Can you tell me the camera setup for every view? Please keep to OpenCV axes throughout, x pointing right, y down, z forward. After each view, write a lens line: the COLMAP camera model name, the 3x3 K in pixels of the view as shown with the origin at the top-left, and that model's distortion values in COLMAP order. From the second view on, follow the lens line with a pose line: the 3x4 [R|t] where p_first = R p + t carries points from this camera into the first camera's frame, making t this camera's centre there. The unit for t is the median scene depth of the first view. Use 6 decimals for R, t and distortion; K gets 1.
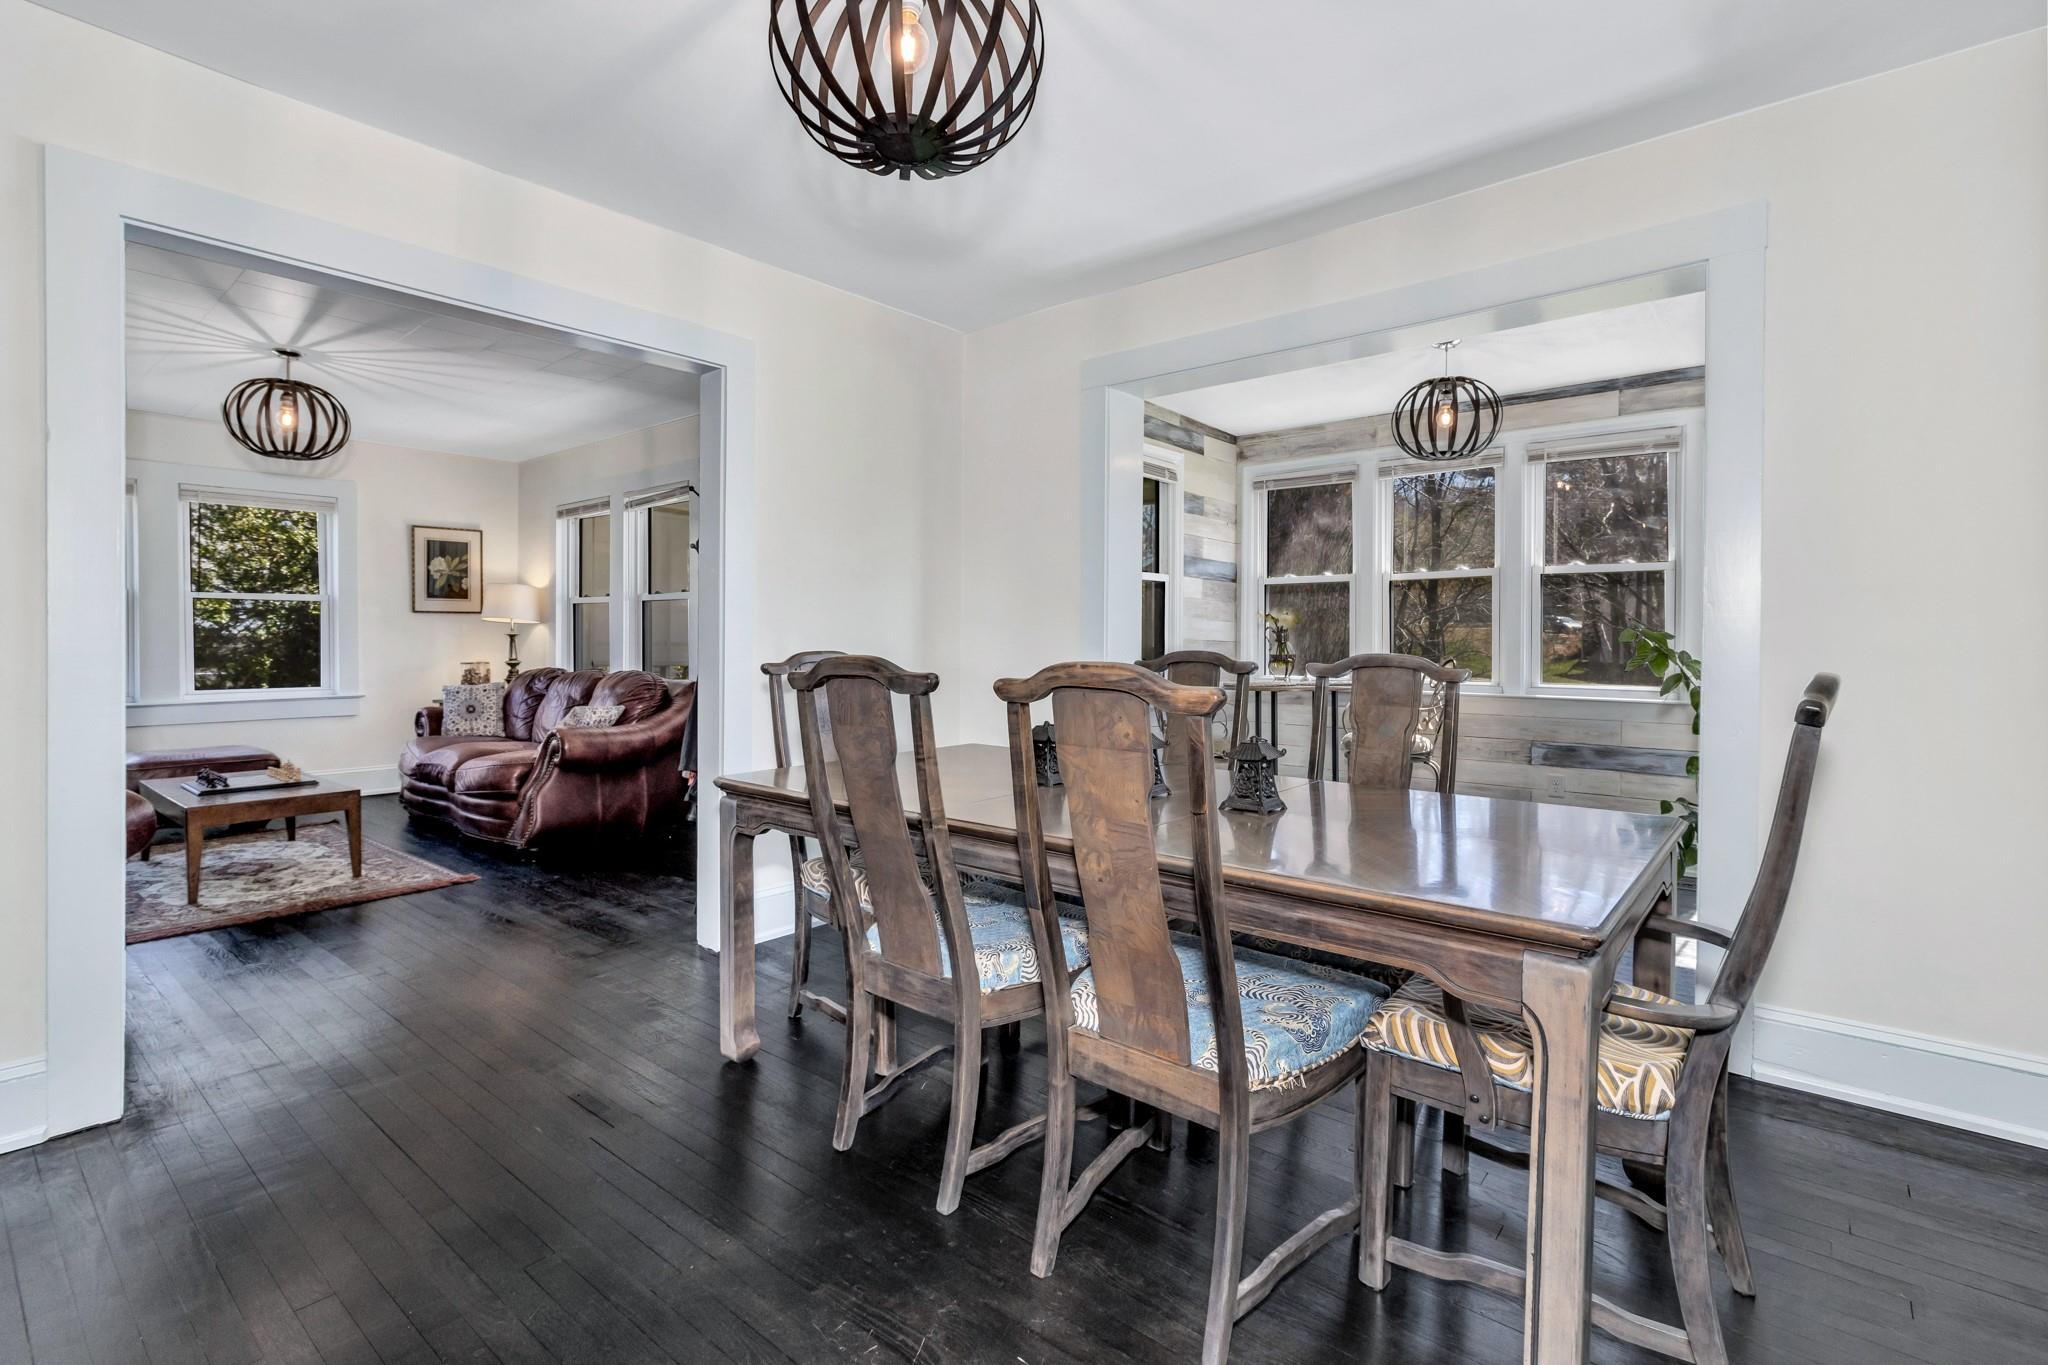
lens RADIAL K [[953.8, 0, 1066.2], [0, 953.8, 656.0], [0, 0, 1]] dist [0.001294, 0.000315]
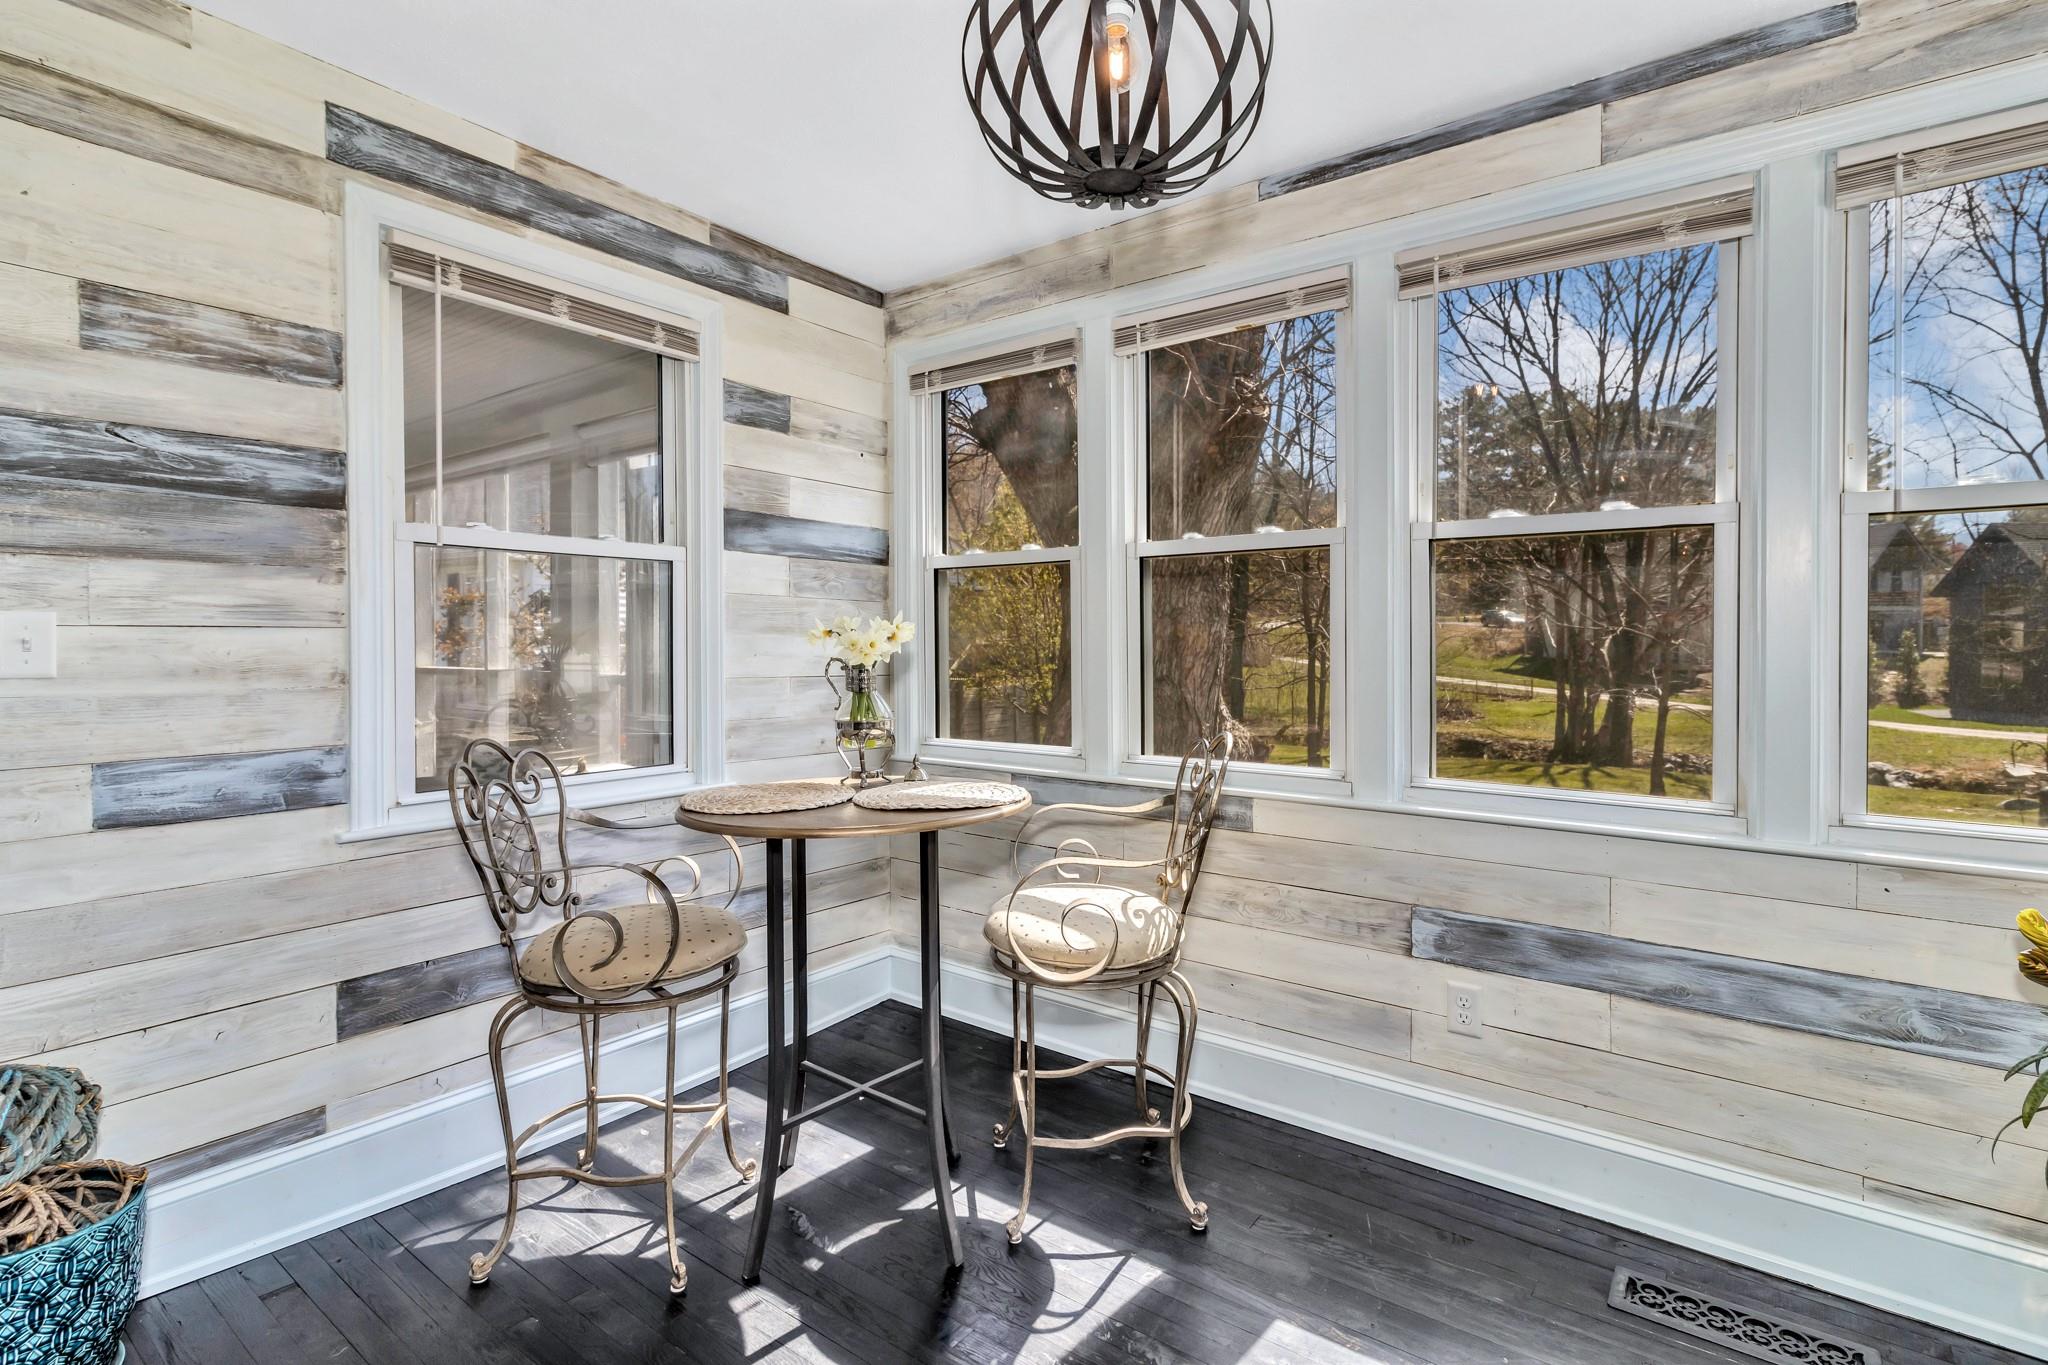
lens RADIAL K [[953.8, 0, 1037.9], [0, 953.8, 651.6], [0, 0, 1]] dist [0.001294, 0.000315]
pose [[0.999712, -0.005068, 0.023444, 0.271607], [0.005070, 0.999987, 0.000006, -0.029992], [-0.023444, 0.000113, 0.999725, 0.497479]]
